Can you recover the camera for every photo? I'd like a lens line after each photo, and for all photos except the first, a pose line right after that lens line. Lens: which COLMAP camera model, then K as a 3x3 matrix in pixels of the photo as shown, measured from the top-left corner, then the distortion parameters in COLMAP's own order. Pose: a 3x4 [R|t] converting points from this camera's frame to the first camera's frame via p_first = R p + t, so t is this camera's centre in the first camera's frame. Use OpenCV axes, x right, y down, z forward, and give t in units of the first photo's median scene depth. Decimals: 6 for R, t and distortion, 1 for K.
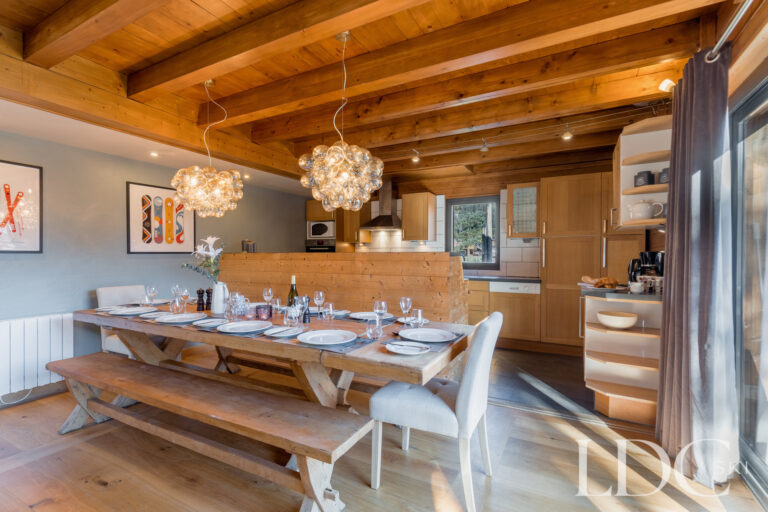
lens RADIAL K [[342.8, 0, 384.0], [0, 342.8, 256.0], [0, 0, 1]] dist [0.001170, -0.000013]
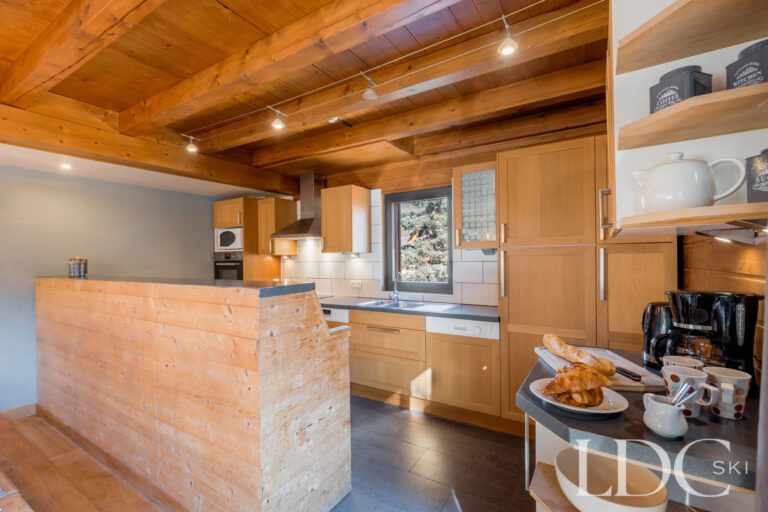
lens RADIAL K [[345.5, 0, 374.2], [0, 345.5, 257.4], [0, 0, 1]] dist [0.009777, 0.000503]
pose [[0.998375, -0.013689, -0.055311, 0.245655], [0.013125, 0.999858, -0.010537, -0.031732], [0.055448, 0.009794, 0.998414, 0.331832]]
